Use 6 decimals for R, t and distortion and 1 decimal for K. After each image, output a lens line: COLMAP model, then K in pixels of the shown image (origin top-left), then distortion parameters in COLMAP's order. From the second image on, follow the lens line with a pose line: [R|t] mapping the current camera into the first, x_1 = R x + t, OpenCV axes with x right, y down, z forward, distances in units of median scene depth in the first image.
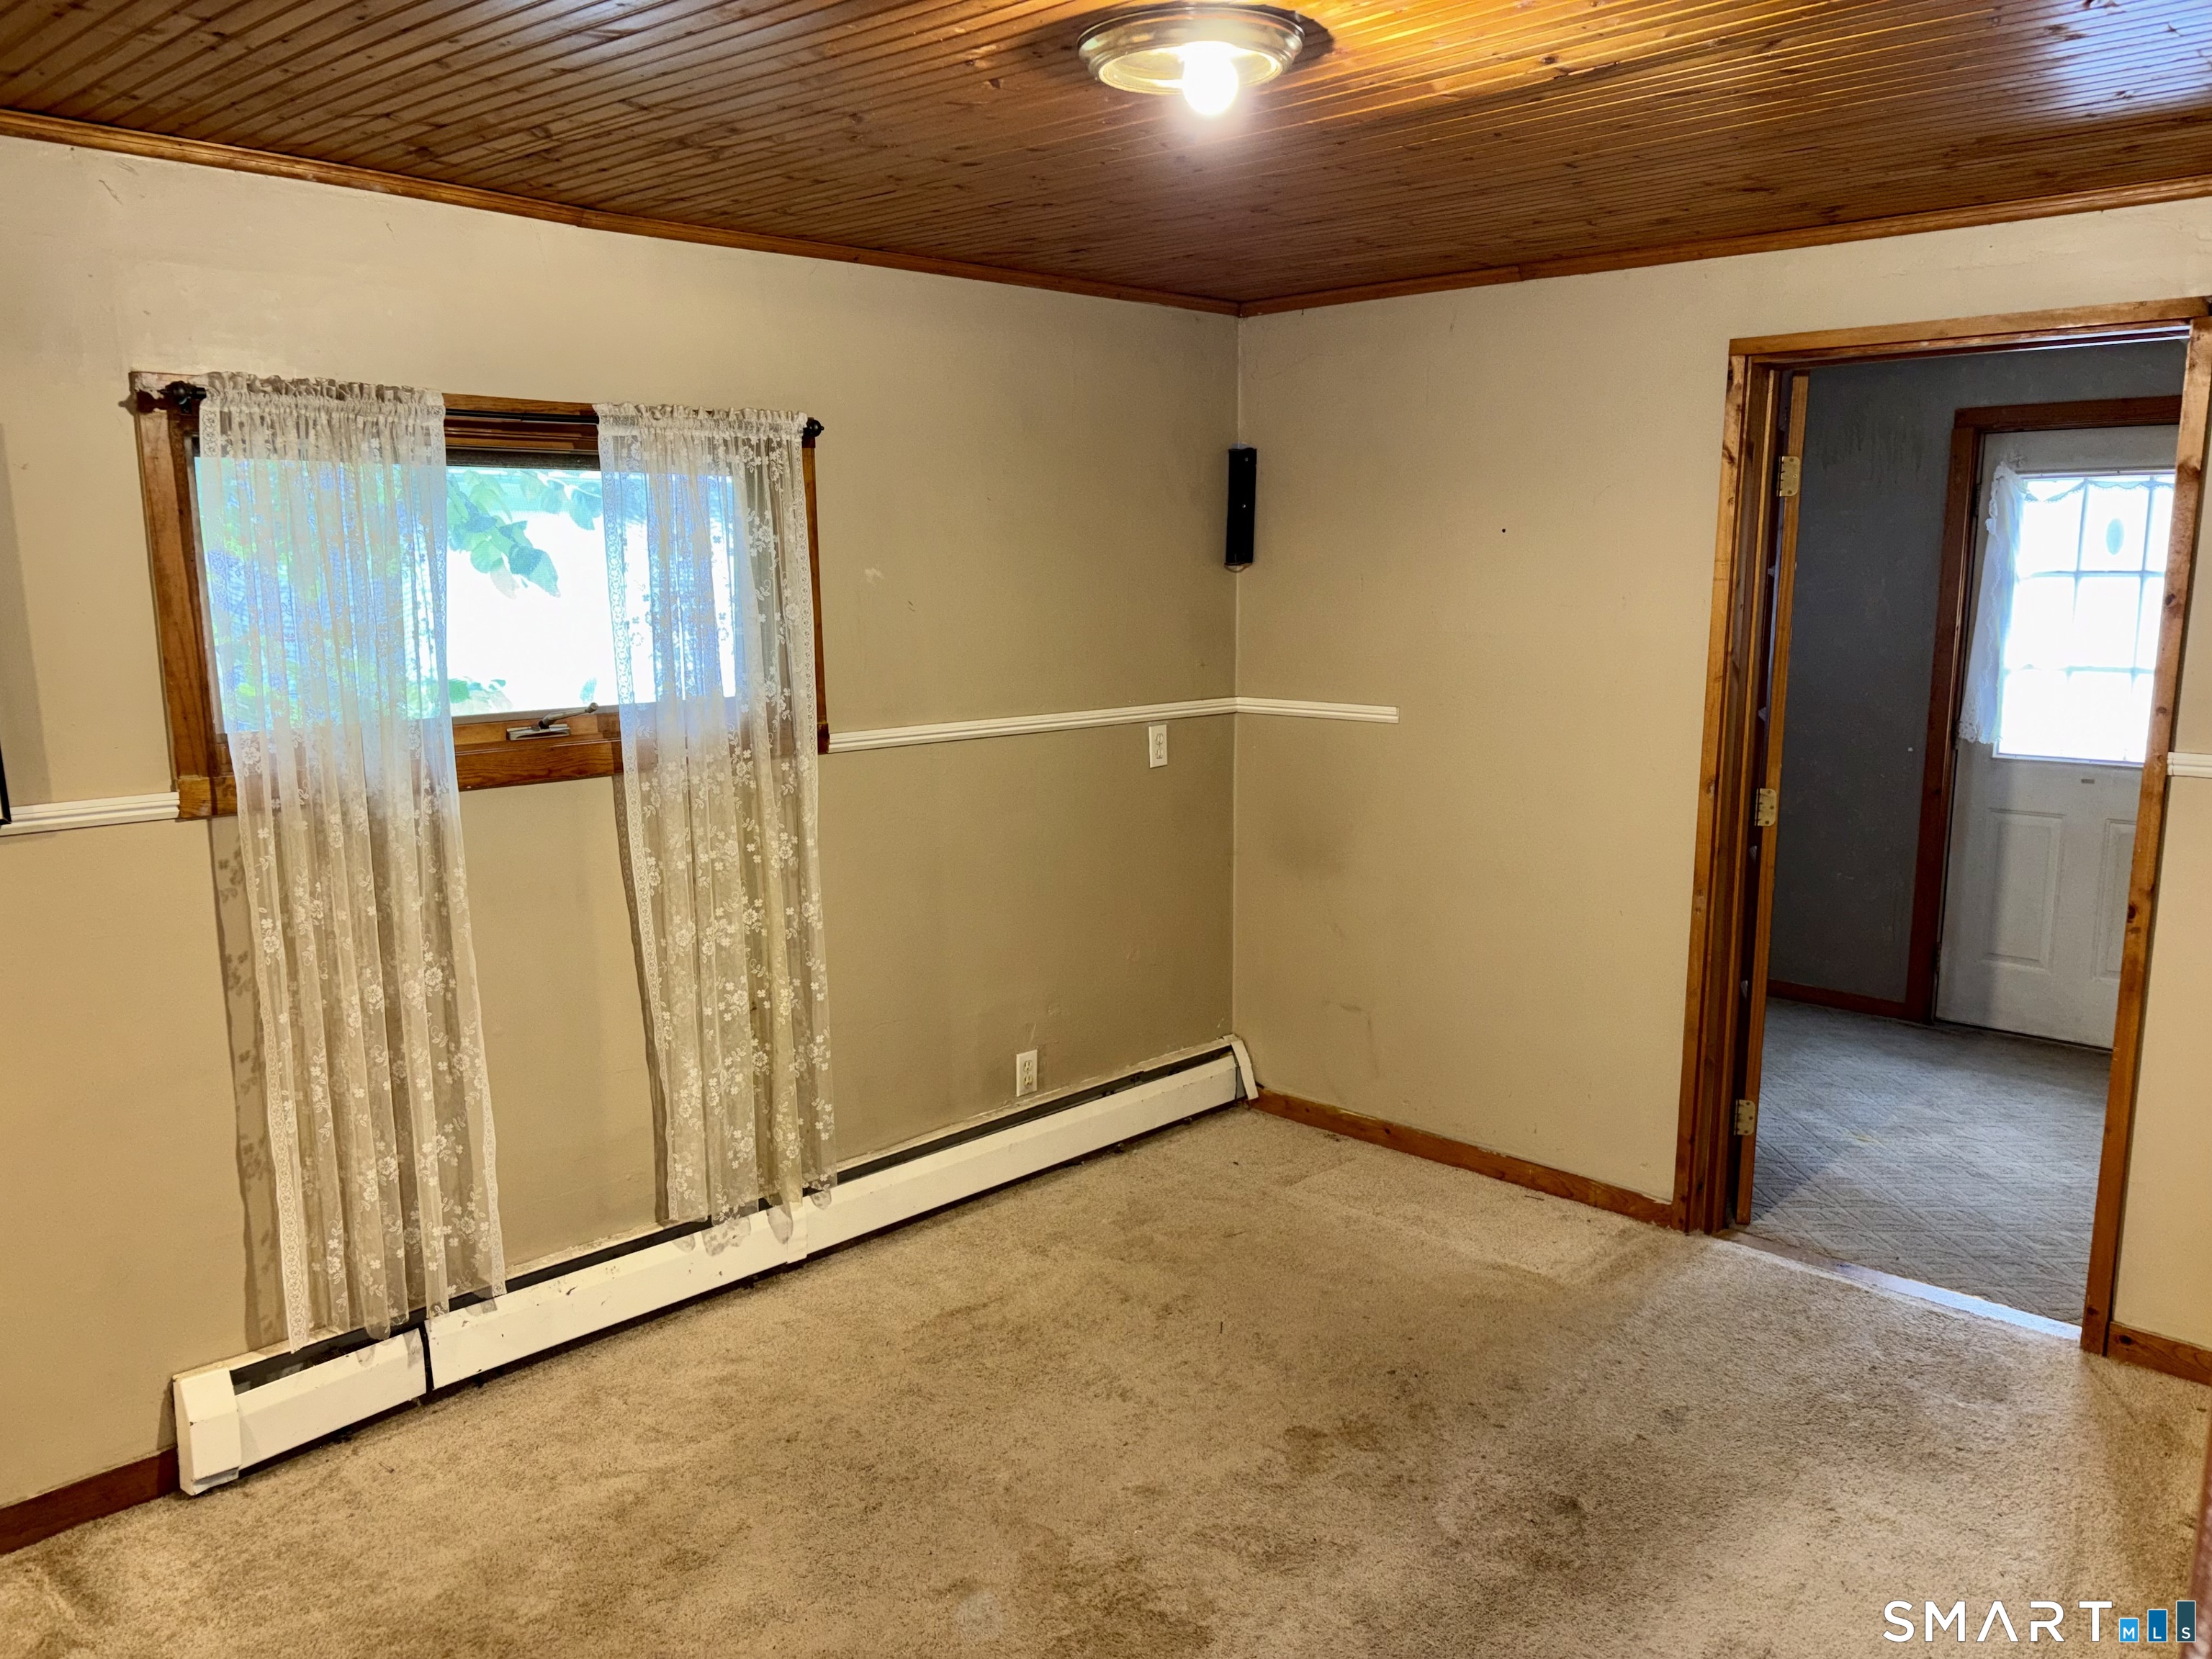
lens RADIAL K [[1685.4, 0, 1101.6], [0, 1685.4, 842.2], [0, 0, 1]] dist [0.057390, -0.060987]
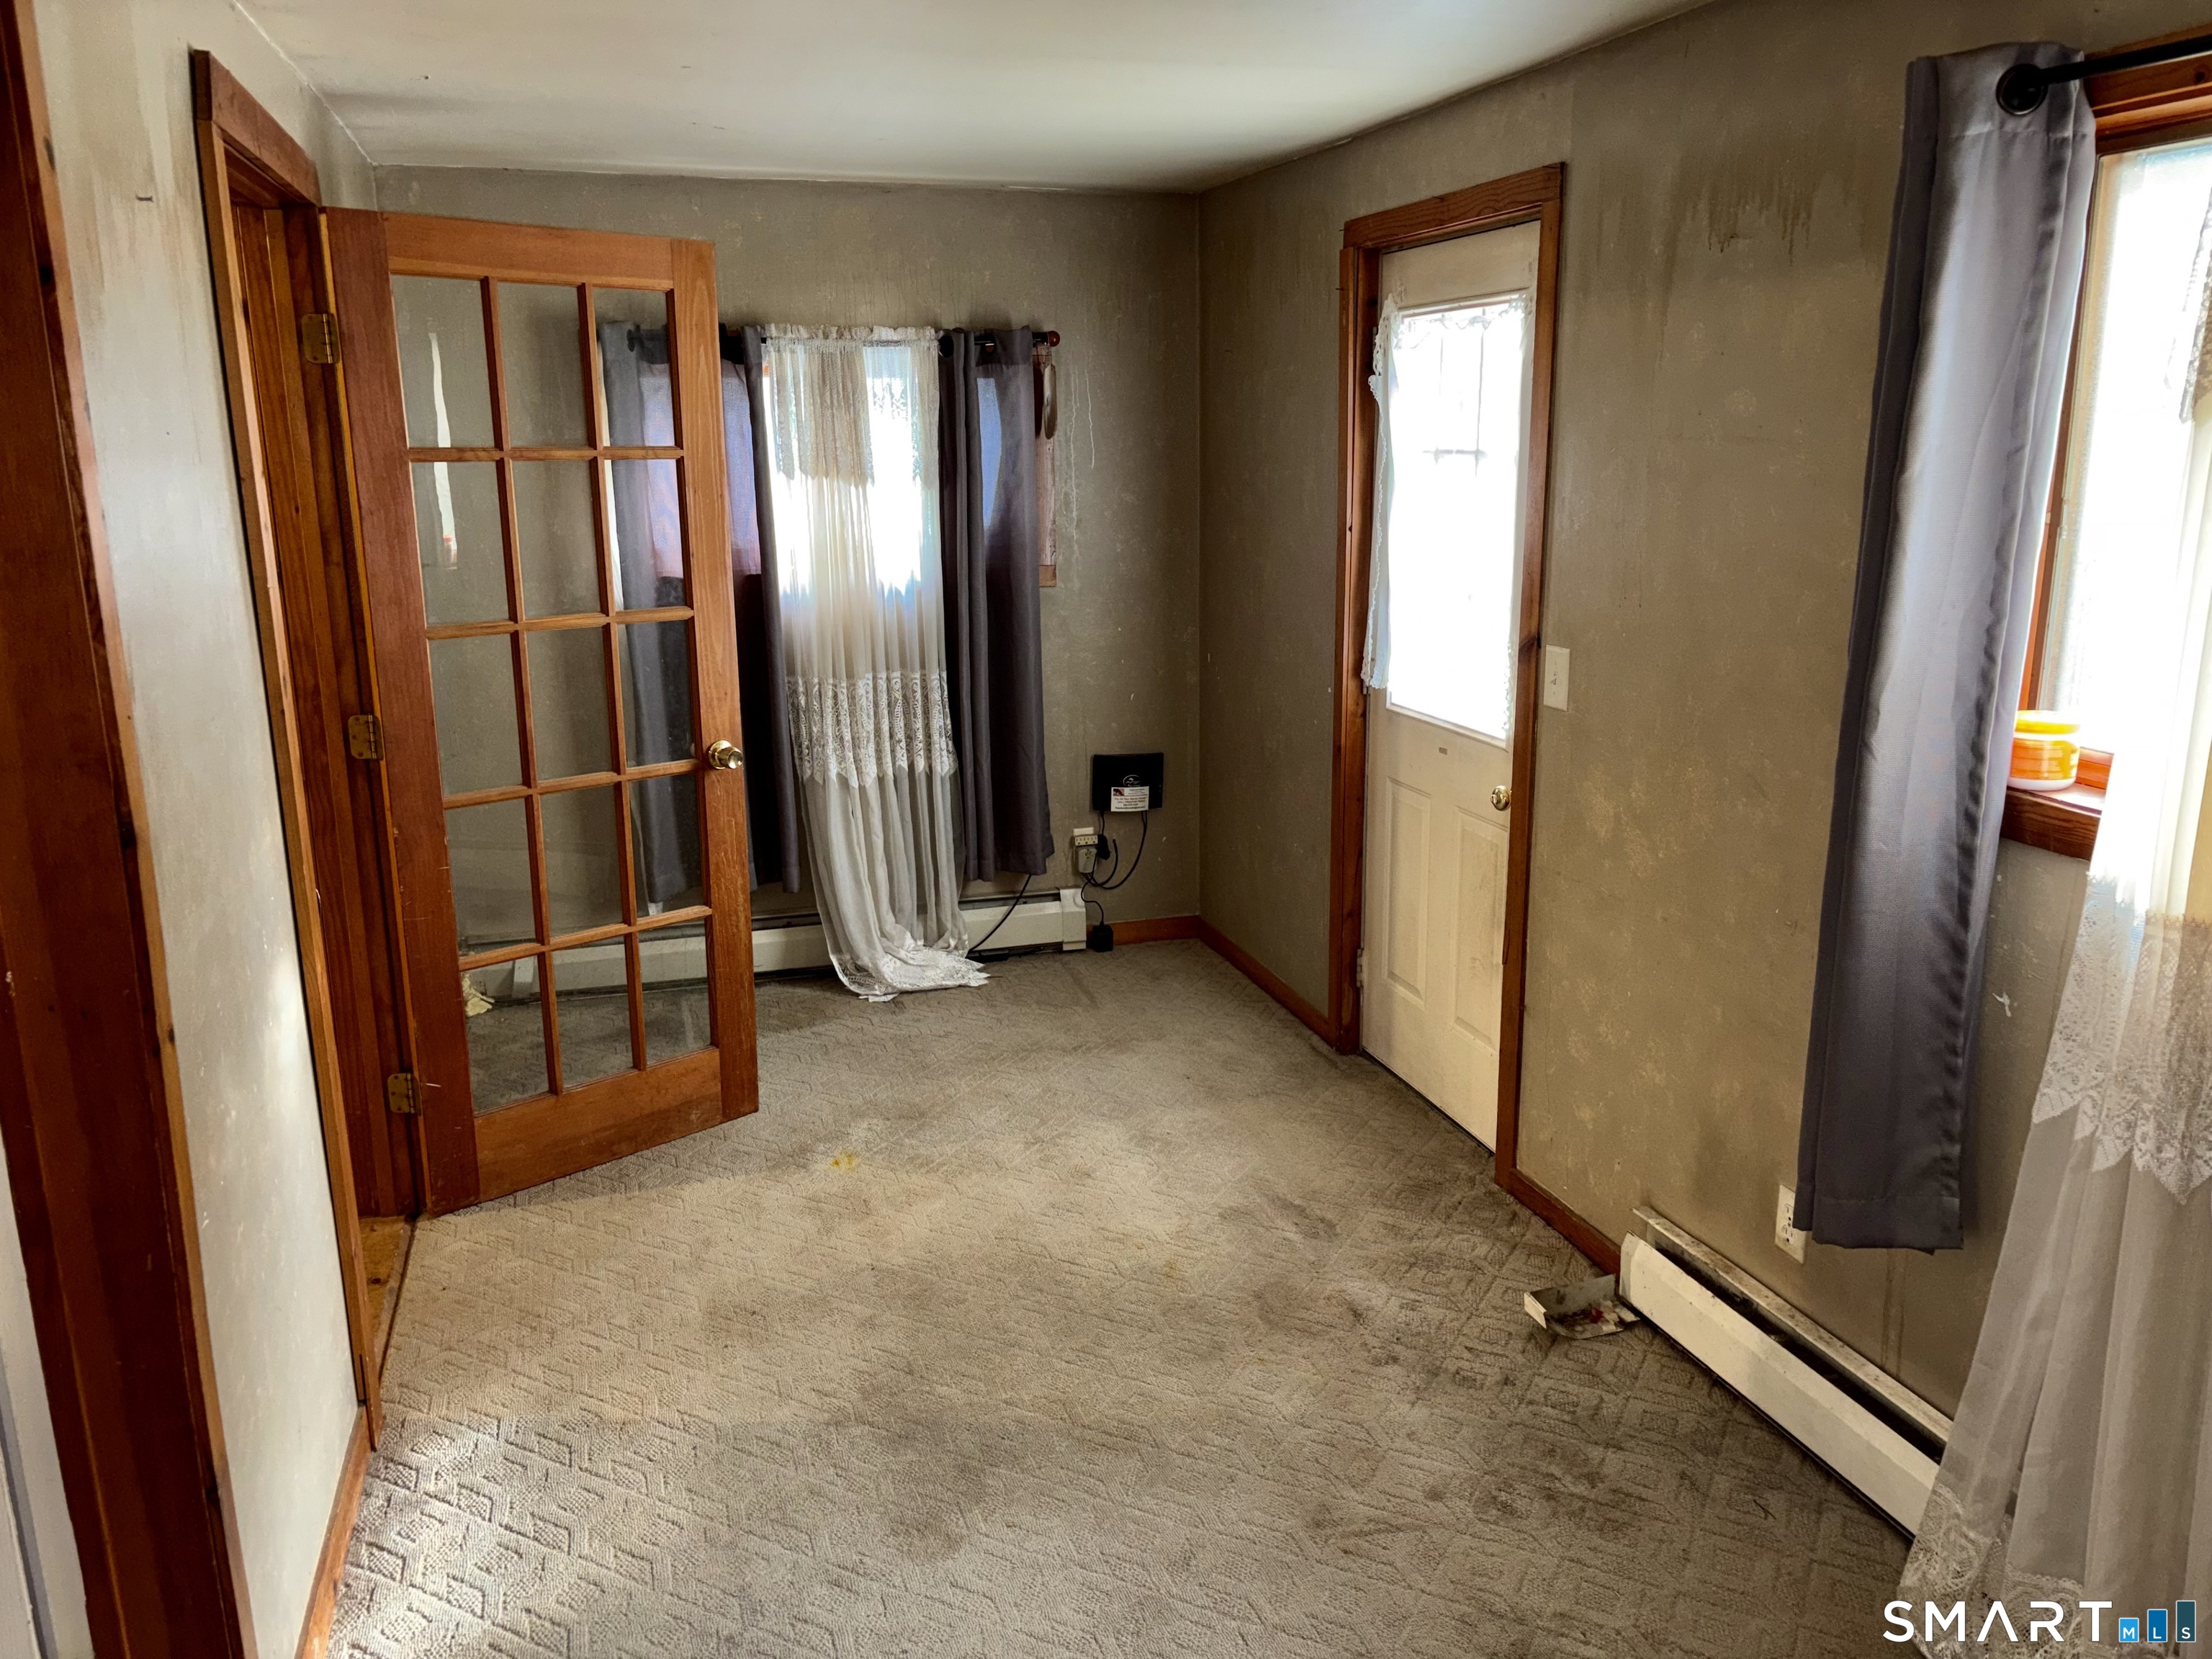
lens RADIAL K [[1685.4, 0, 1104.5], [0, 1685.4, 830.2], [0, 0, 1]] dist [0.057390, -0.060987]
pose [[0.865547, 0.112946, -0.487925, 1.125990], [-0.076764, 0.992646, 0.093605, -0.081608], [0.494909, -0.043565, 0.867852, 0.445347]]
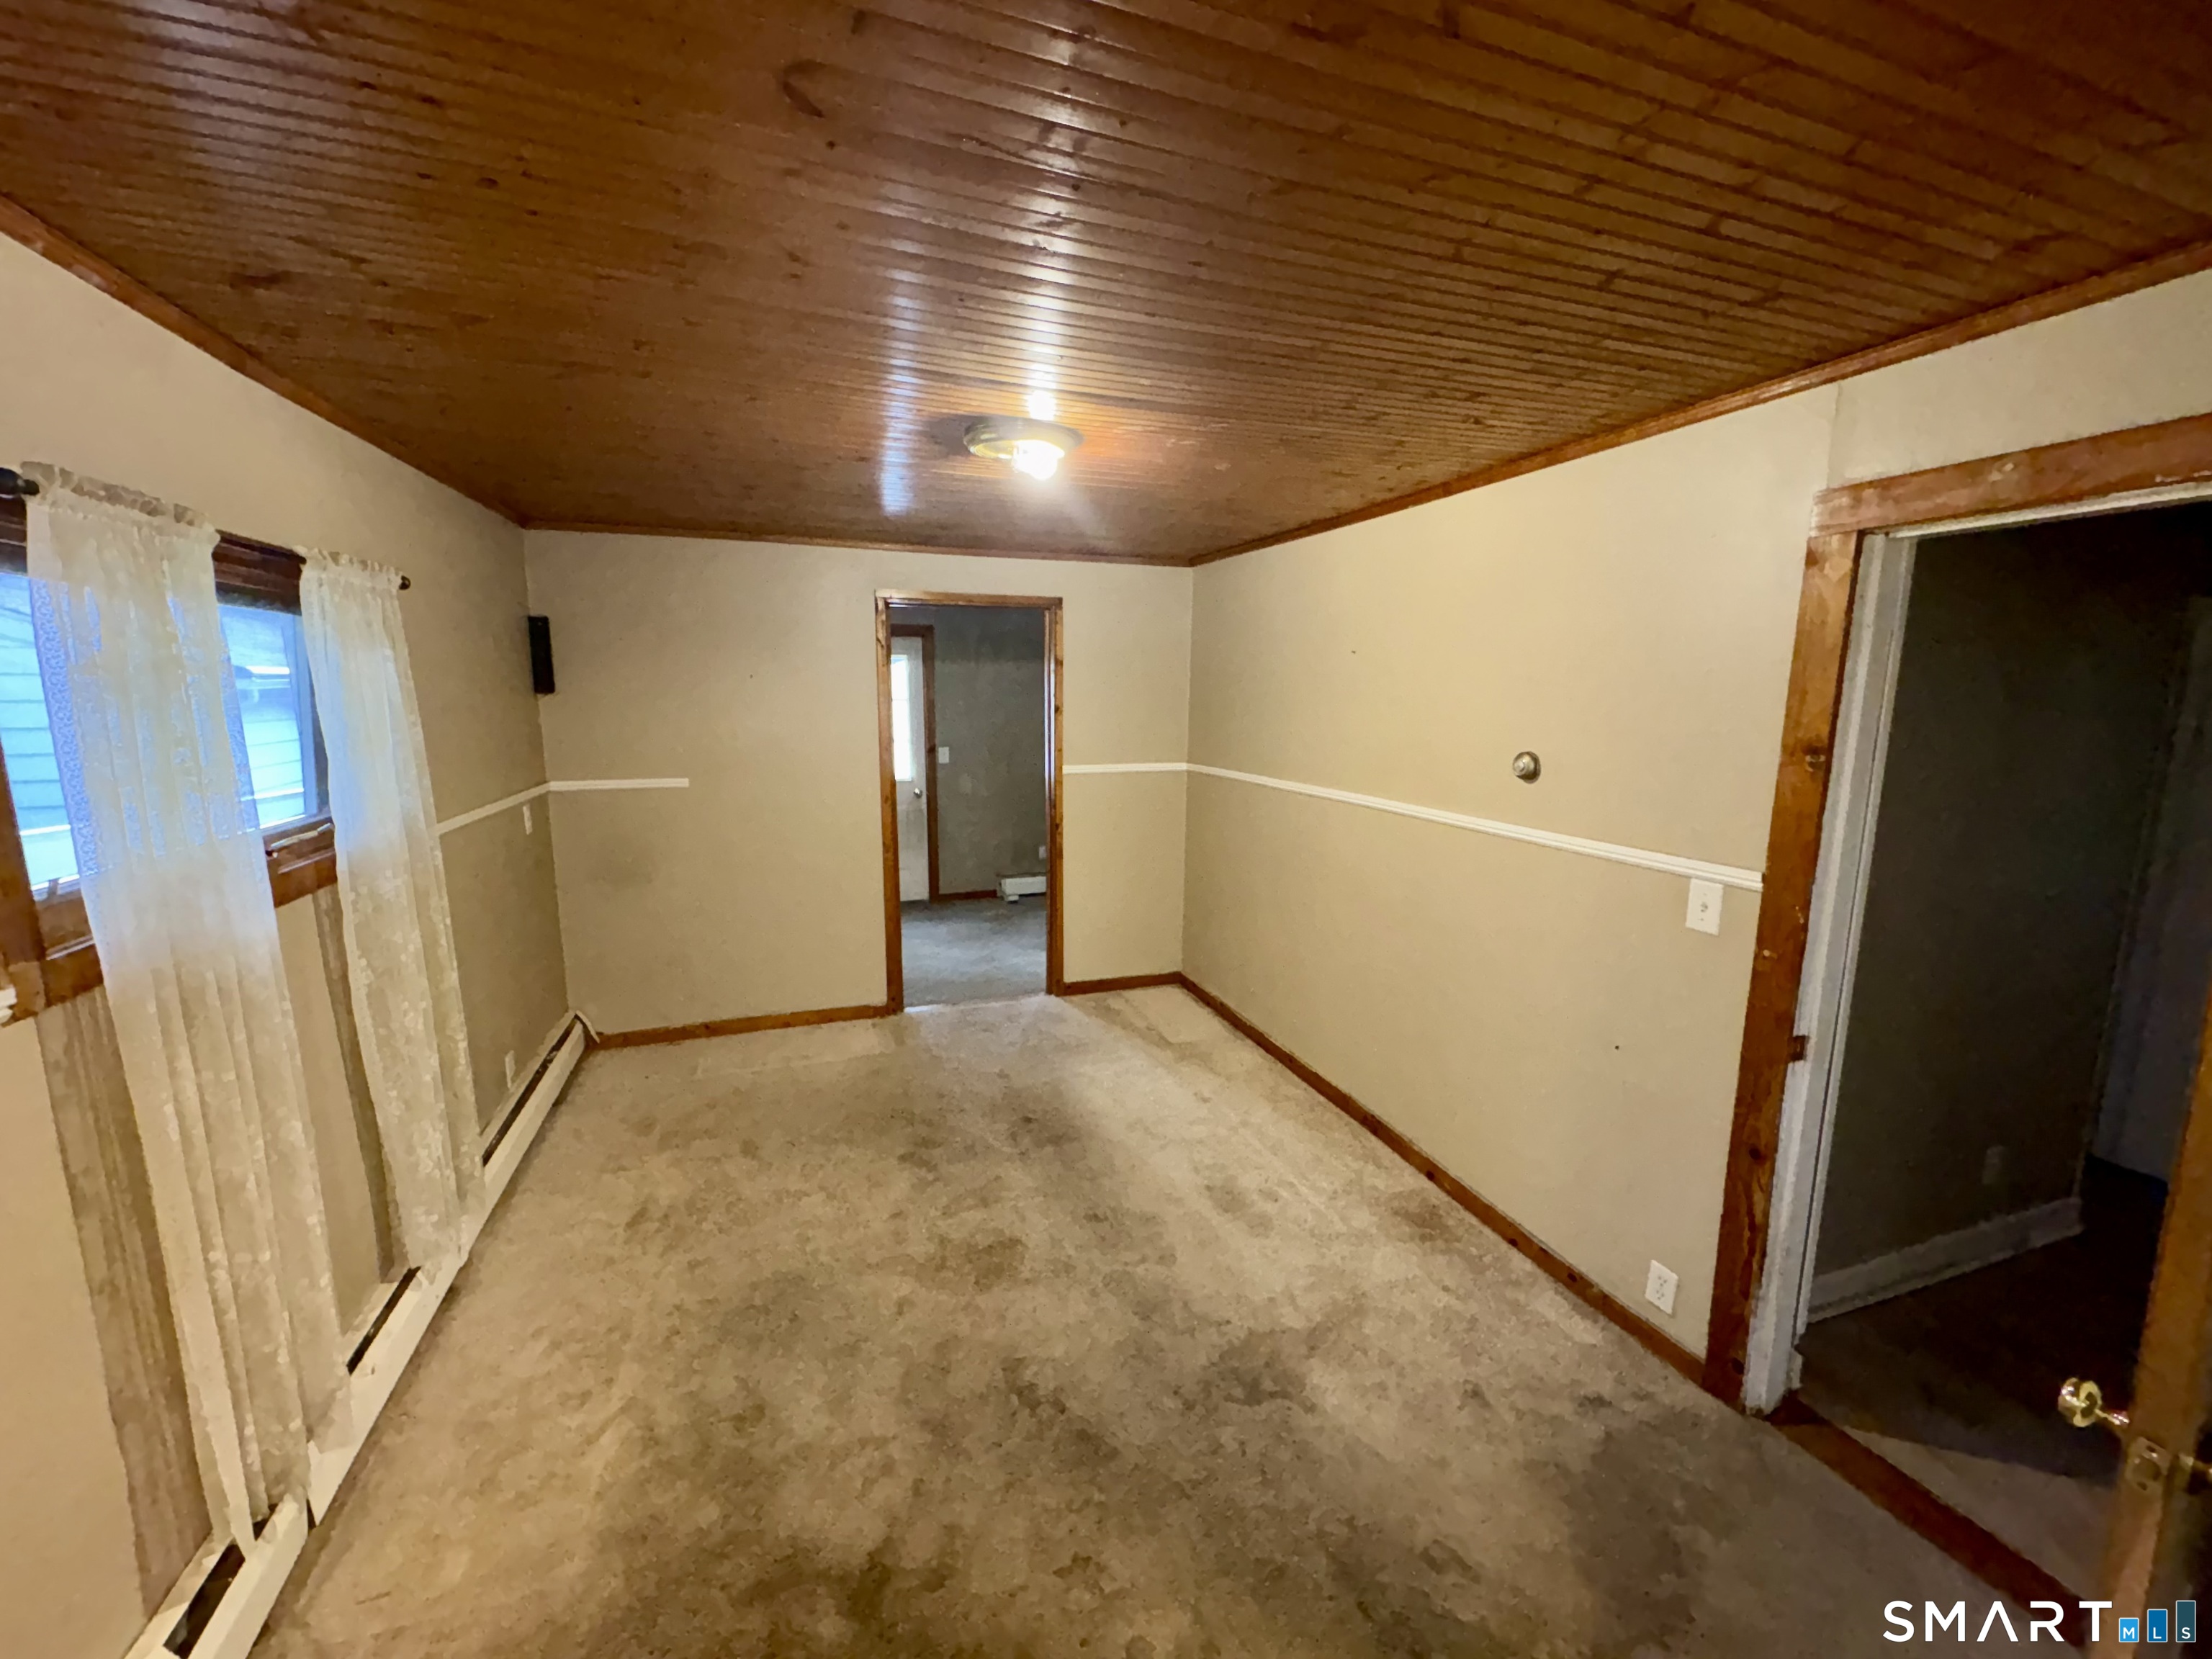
lens RADIAL K [[881.4, 0, 1105.2], [0, 881.4, 825.3], [0, 0, 1]] dist [0.002065, 0.000381]
pose [[0.449998, -0.133409, 0.883008, -0.469181], [0.146741, 0.986385, 0.074245, -0.041876], [-0.880891, 0.096164, 0.463448, 0.254174]]
